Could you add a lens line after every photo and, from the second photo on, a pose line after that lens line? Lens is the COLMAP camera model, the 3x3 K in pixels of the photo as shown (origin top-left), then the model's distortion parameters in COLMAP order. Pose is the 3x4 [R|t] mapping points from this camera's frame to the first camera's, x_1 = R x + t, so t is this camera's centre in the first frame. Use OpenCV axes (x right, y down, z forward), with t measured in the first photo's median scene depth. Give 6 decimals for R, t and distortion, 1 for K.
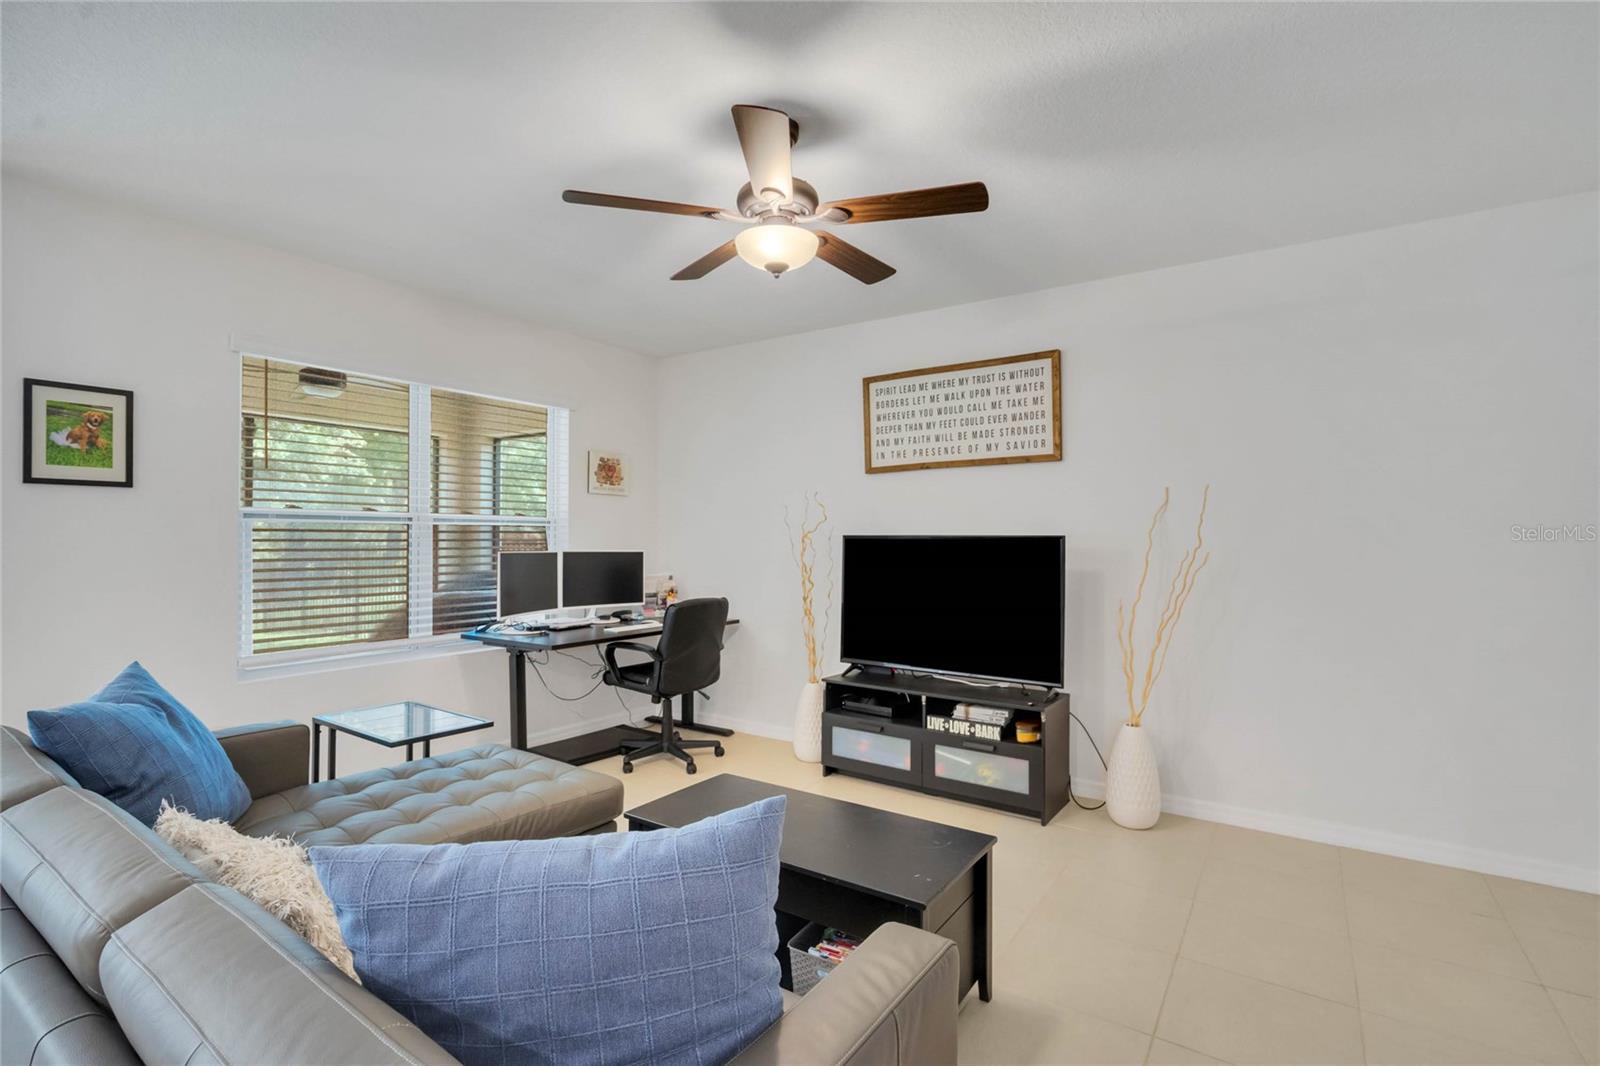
lens RADIAL K [[754.9, 0, 798.8], [0, 754.9, 540.3], [0, 0, 1]] dist [-0.000773, -0.000006]
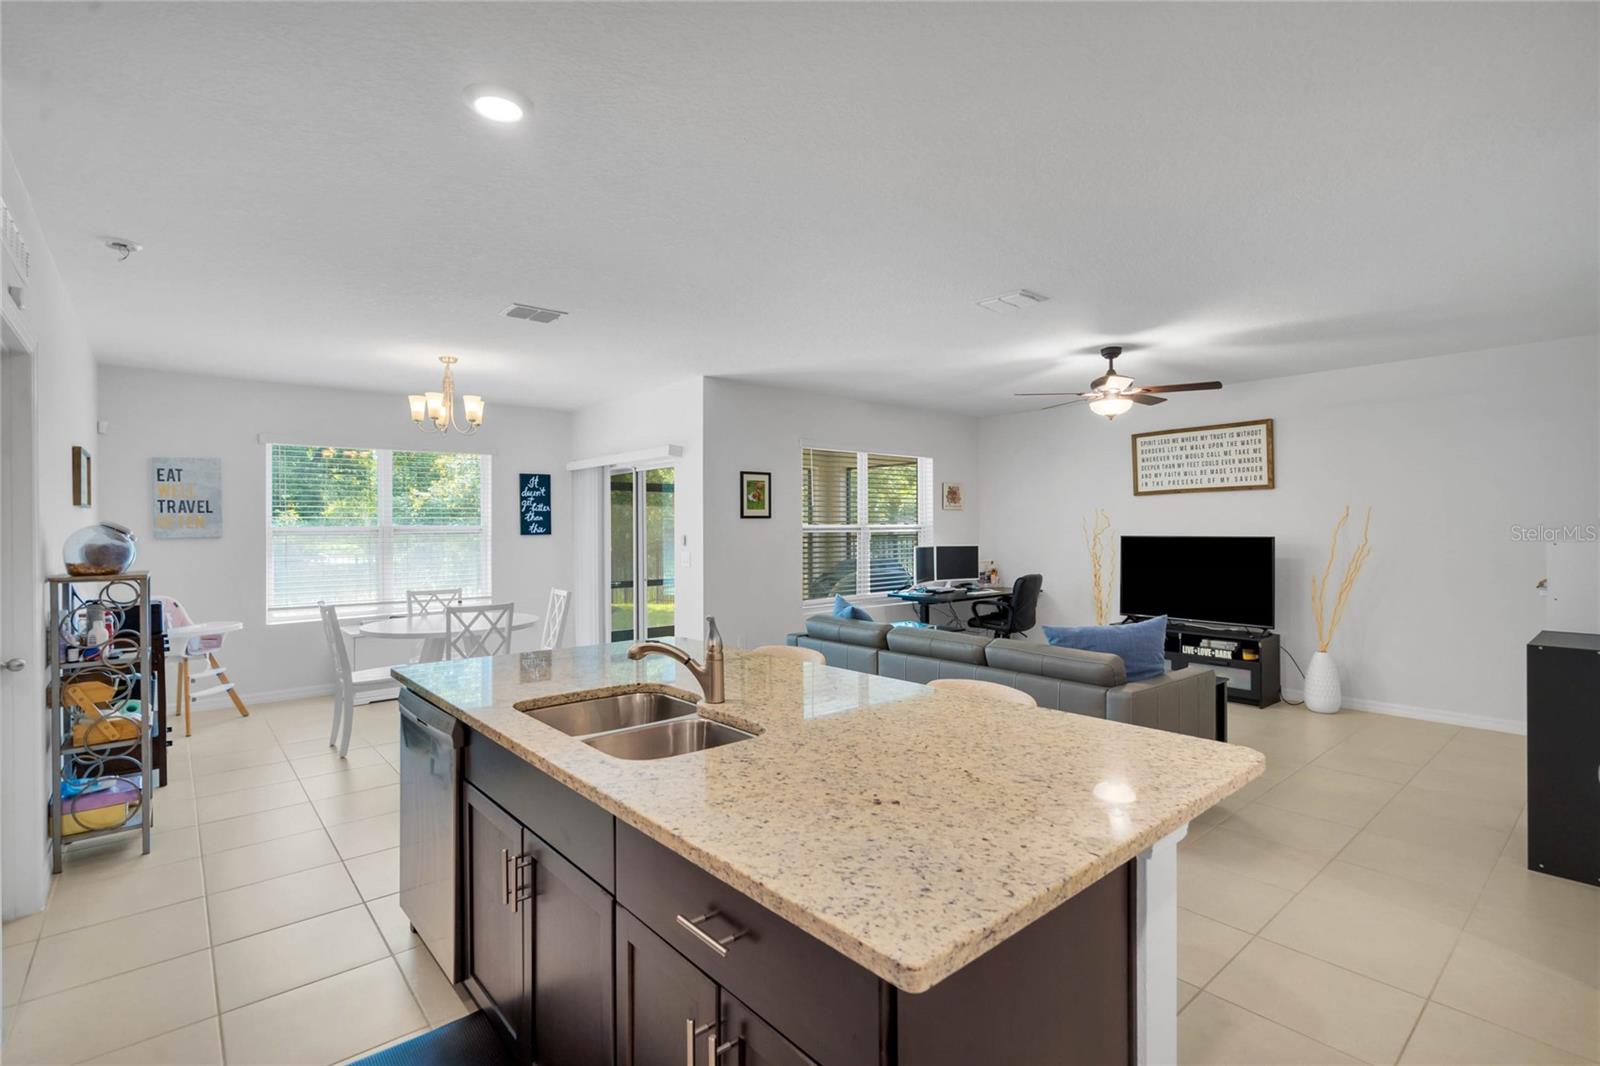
lens RADIAL K [[742.3, 0, 795.4], [0, 742.3, 532.3], [0, 0, 1]] dist [-0.001013, 0.000862]
pose [[0.963860, -0.008234, -0.266284, -0.195896], [0.009770, 0.999942, 0.004443, -0.029203], [0.266232, -0.006884, 0.963884, -0.732262]]
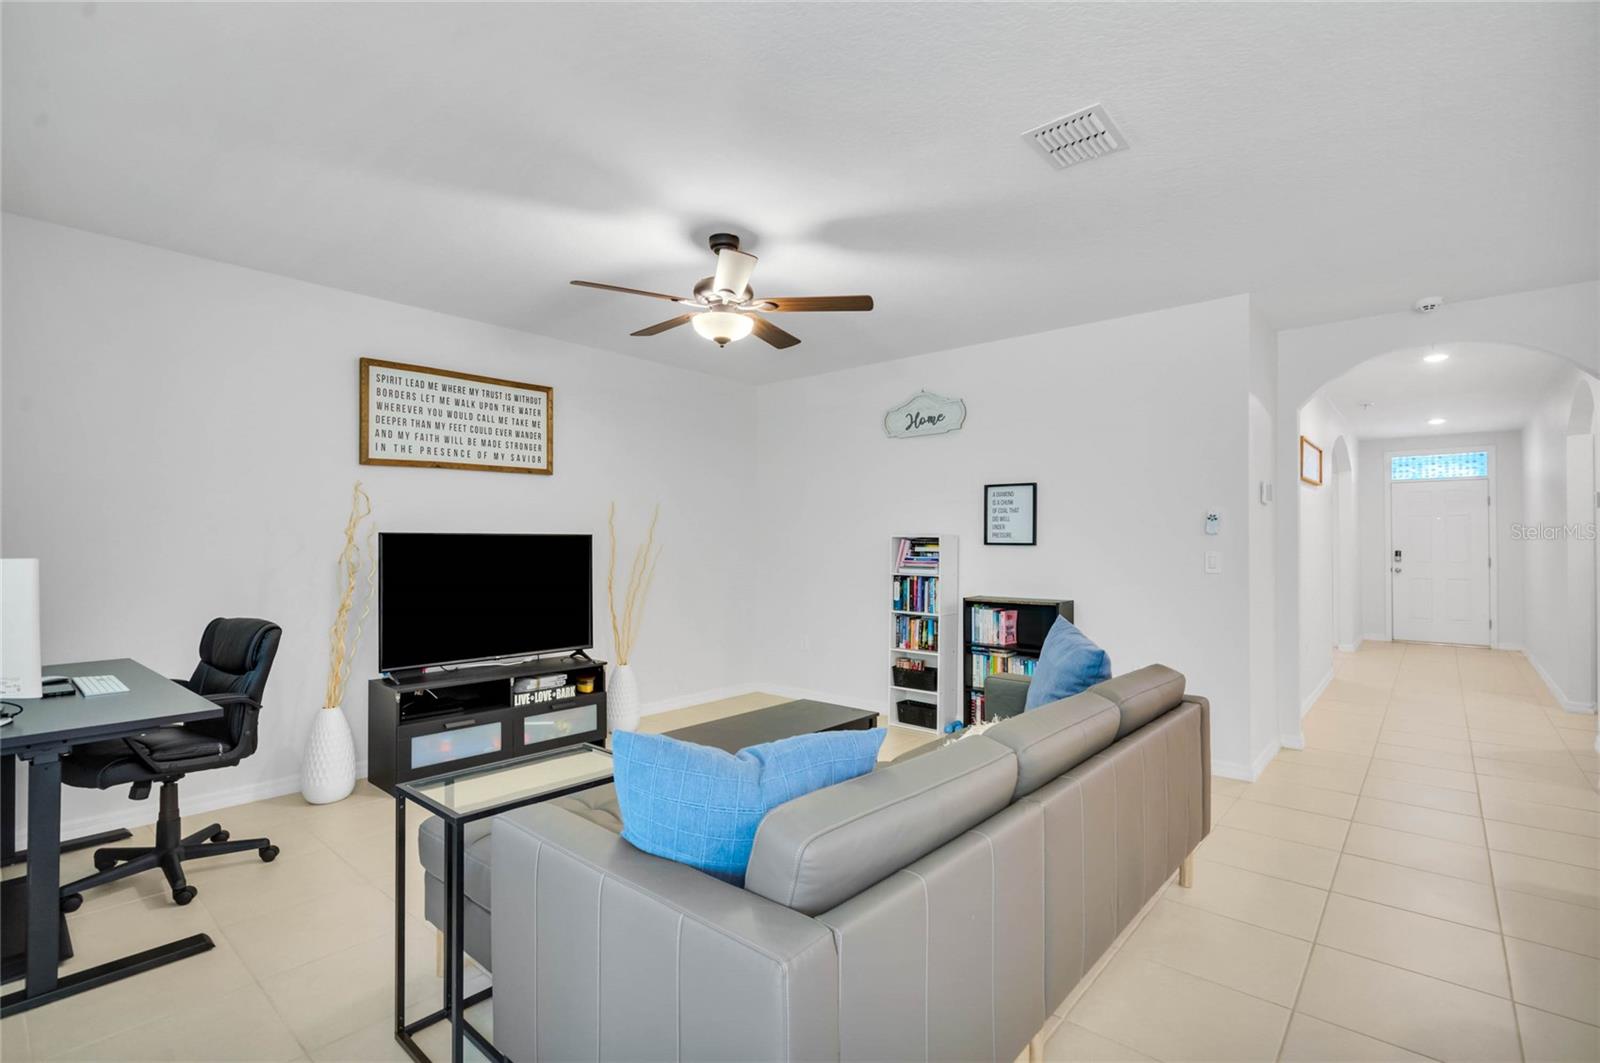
lens RADIAL K [[754.9, 0, 798.8], [0, 754.9, 538.8], [0, 0, 1]] dist [-0.000773, -0.000006]
pose [[0.115792, -0.001253, 0.993273, -0.820972], [0.000258, 0.999999, 0.001232, -0.000138], [-0.993273, 0.000114, 0.115792, 0.416807]]
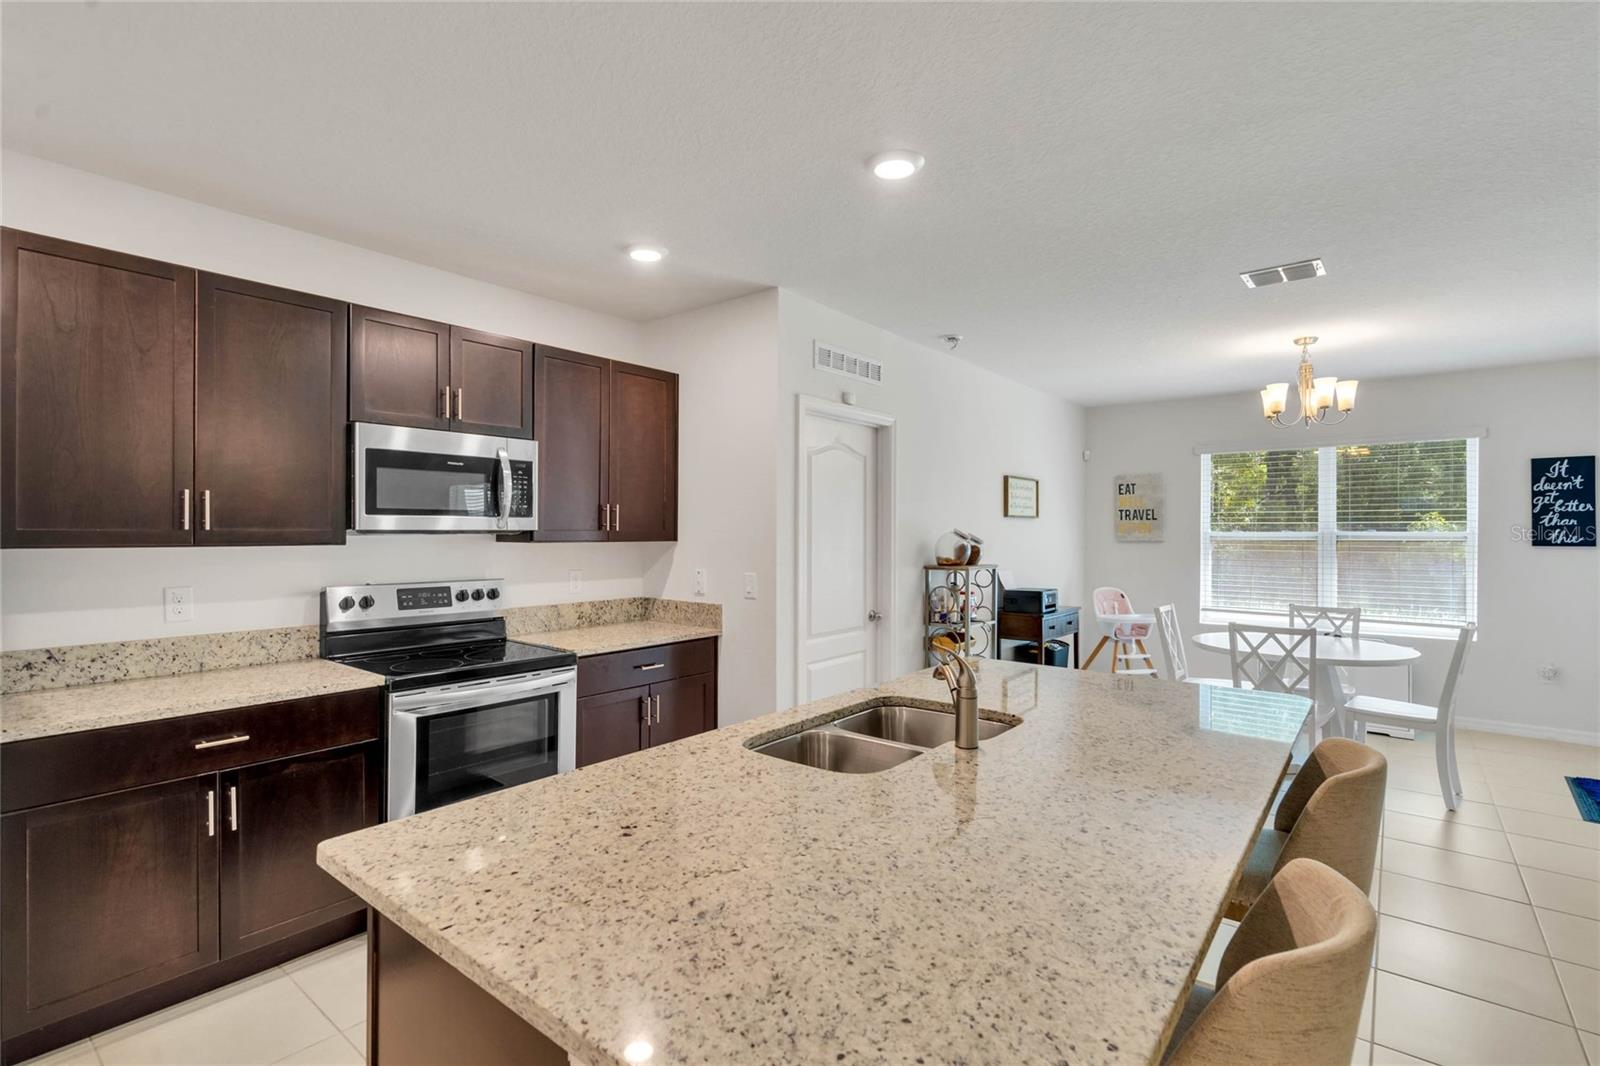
lens RADIAL K [[743.5, 0, 793.0], [0, 743.5, 528.2], [0, 0, 1]] dist [-0.002583, 0.000232]
pose [[-0.087358, -0.008808, -0.996138, 0.057706], [-0.004607, 0.999954, -0.008438, -0.034788], [0.996166, 0.003852, -0.087395, -0.321588]]
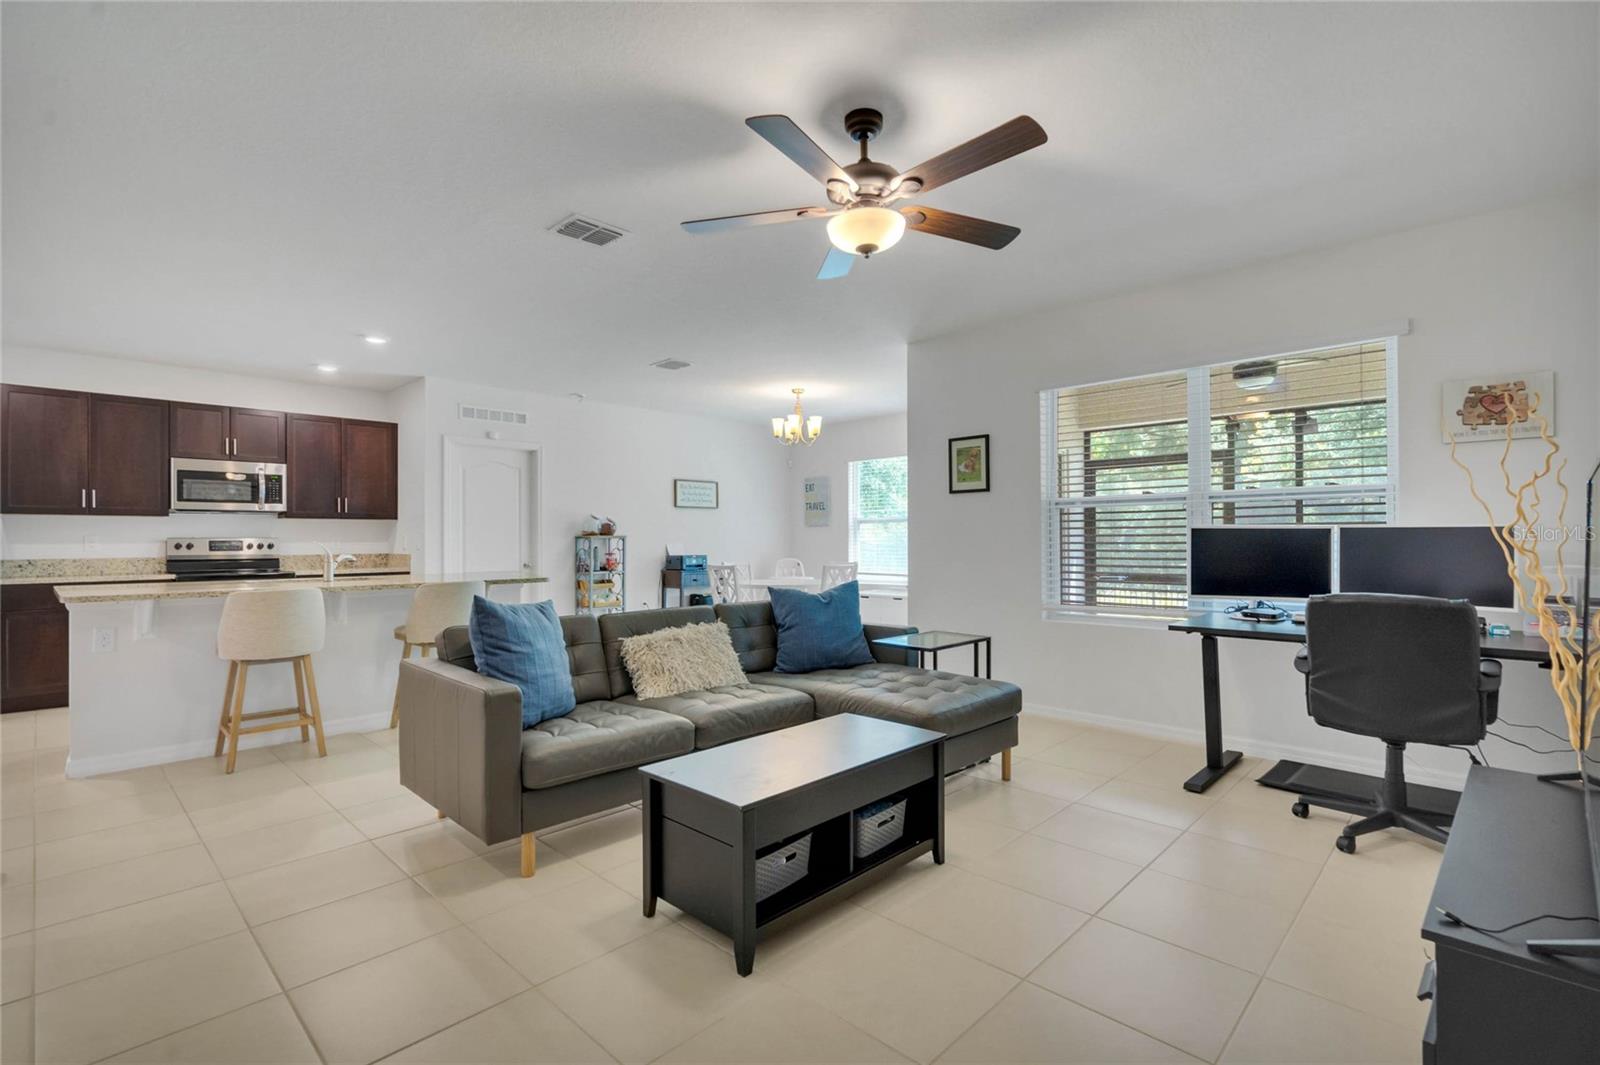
lens RADIAL K [[738.3, 0, 798.9], [0, 738.3, 538.4], [0, 0, 1]] dist [-0.000428, 0.000574]
pose [[-0.172755, -0.006394, -0.984944, 0.601223], [0.003824, 0.999967, -0.007162, 0.033570], [0.984957, -0.005004, -0.172725, 0.643651]]
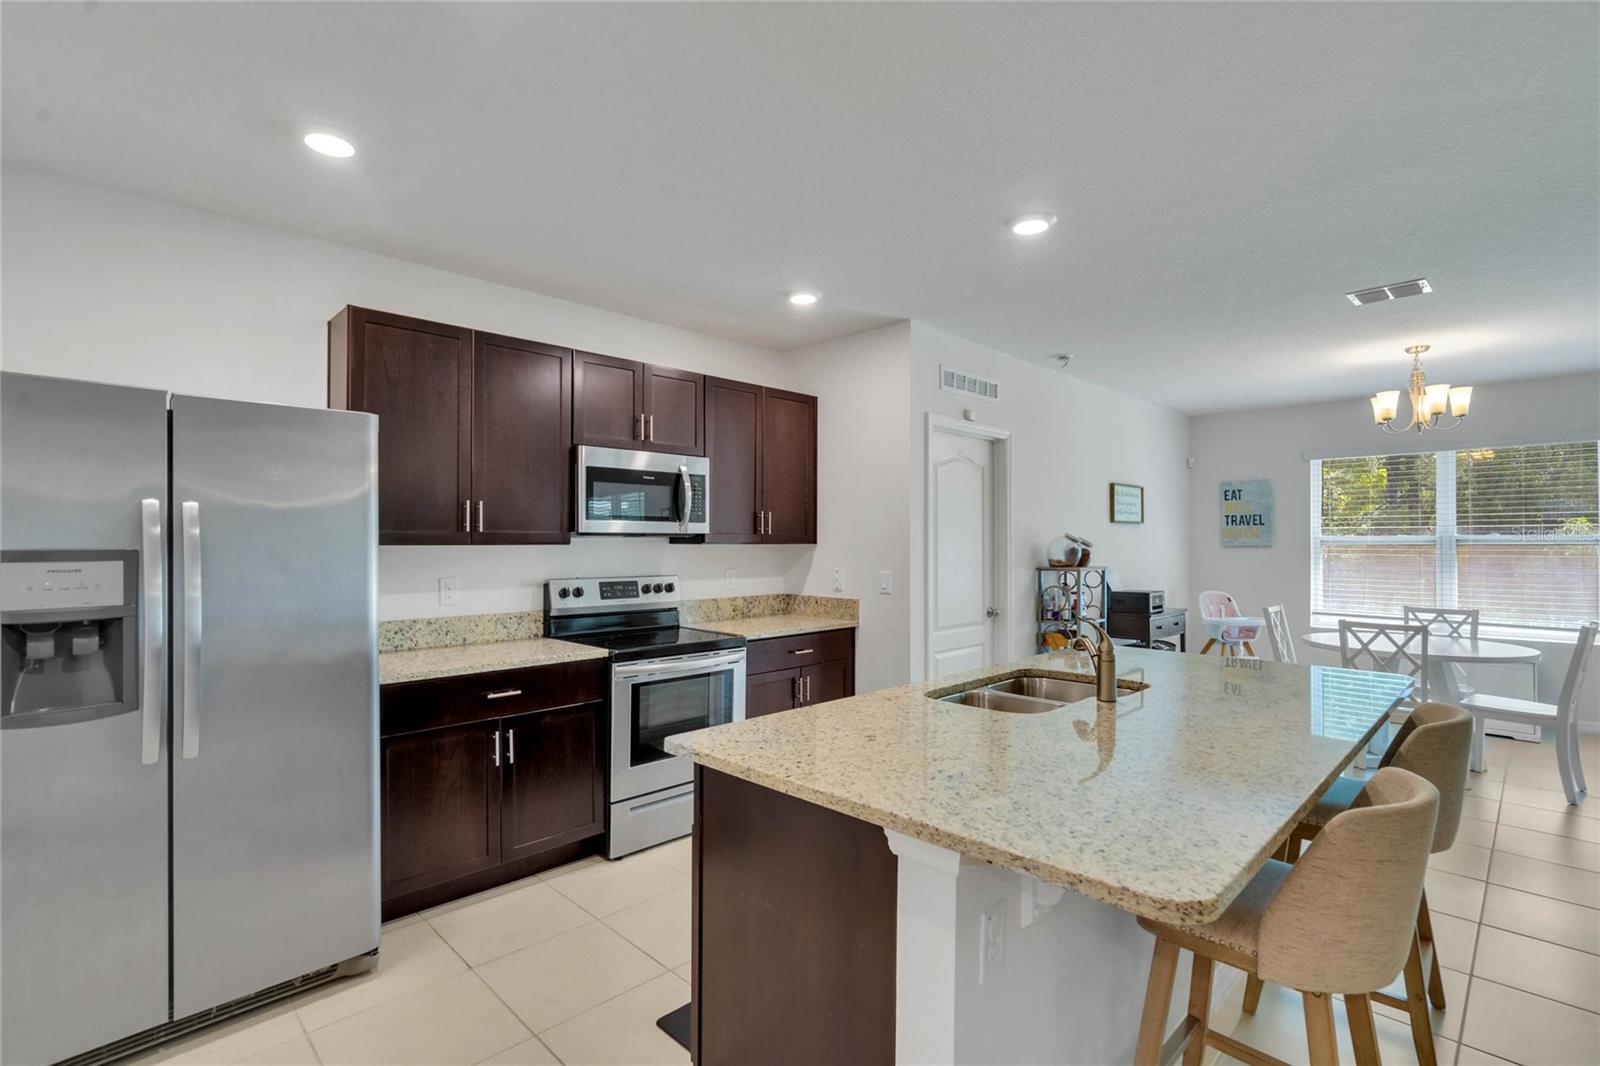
lens RADIAL K [[742.3, 0, 795.4], [0, 742.3, 532.3], [0, 0, 1]] dist [-0.001013, 0.000862]
pose [[-0.193404, -0.016352, -0.980983, 0.190784], [-0.002755, 0.999866, -0.016124, -0.024585], [0.981115, -0.000416, -0.193424, -0.375560]]
